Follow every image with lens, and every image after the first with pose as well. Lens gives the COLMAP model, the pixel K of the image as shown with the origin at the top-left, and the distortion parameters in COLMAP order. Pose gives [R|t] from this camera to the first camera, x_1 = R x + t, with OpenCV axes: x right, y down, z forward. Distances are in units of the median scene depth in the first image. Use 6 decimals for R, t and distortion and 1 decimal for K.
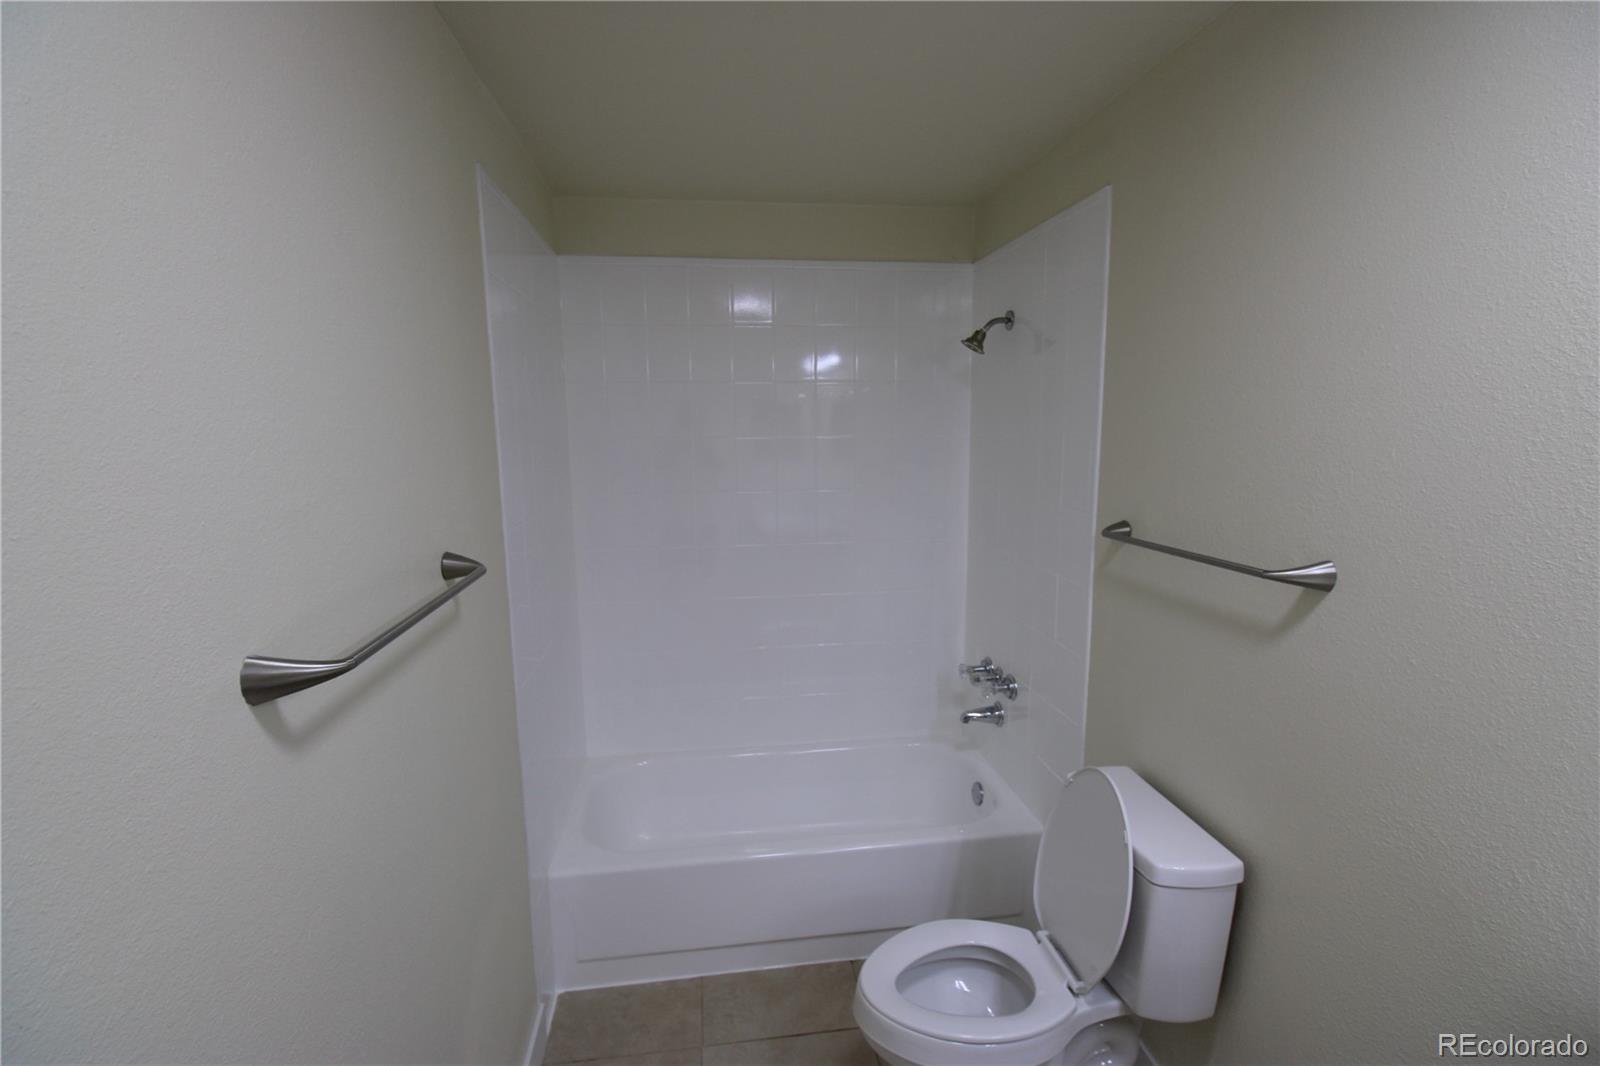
lens RADIAL K [[737.7, 0, 800.1], [0, 737.7, 536.6], [0, 0, 1]] dist [-0.019832, -0.000604]
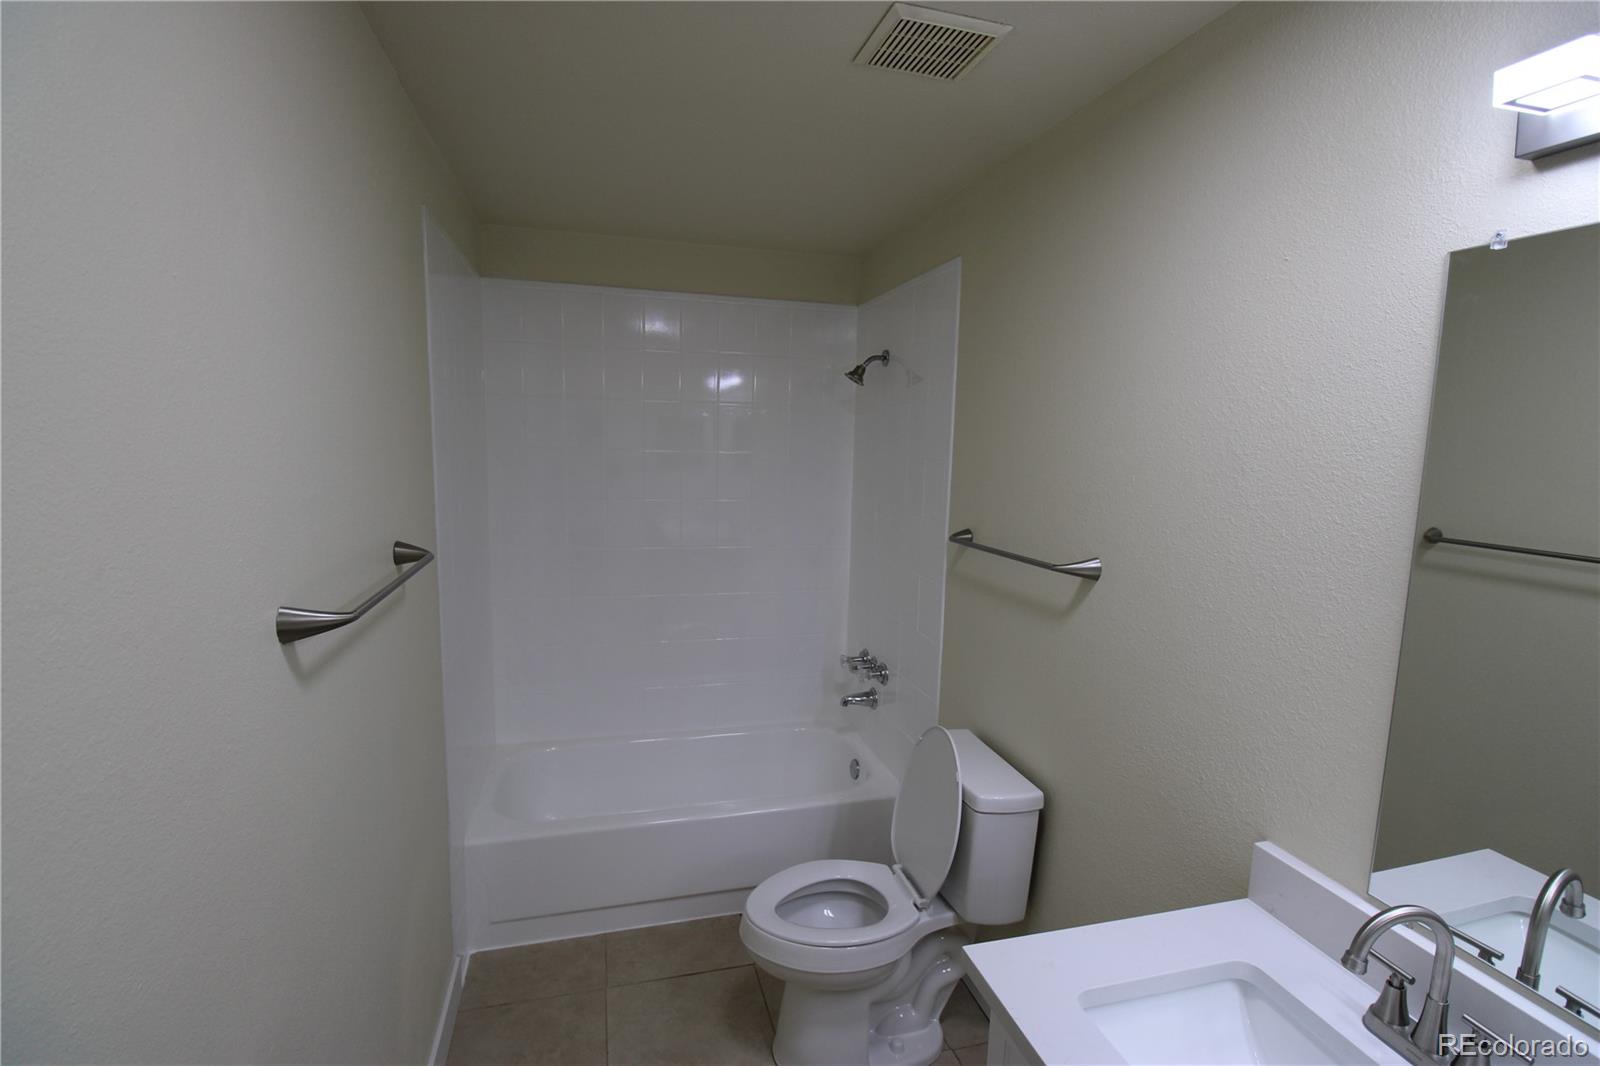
lens RADIAL K [[737.7, 0, 799.9], [0, 737.7, 533.0], [0, 0, 1]] dist [-0.019832, -0.000604]
pose [[0.991127, 0.017968, 0.131699, 0.001183], [-0.014819, 0.999581, -0.024853, 0.018434], [-0.132090, 0.022681, 0.990978, -0.168370]]
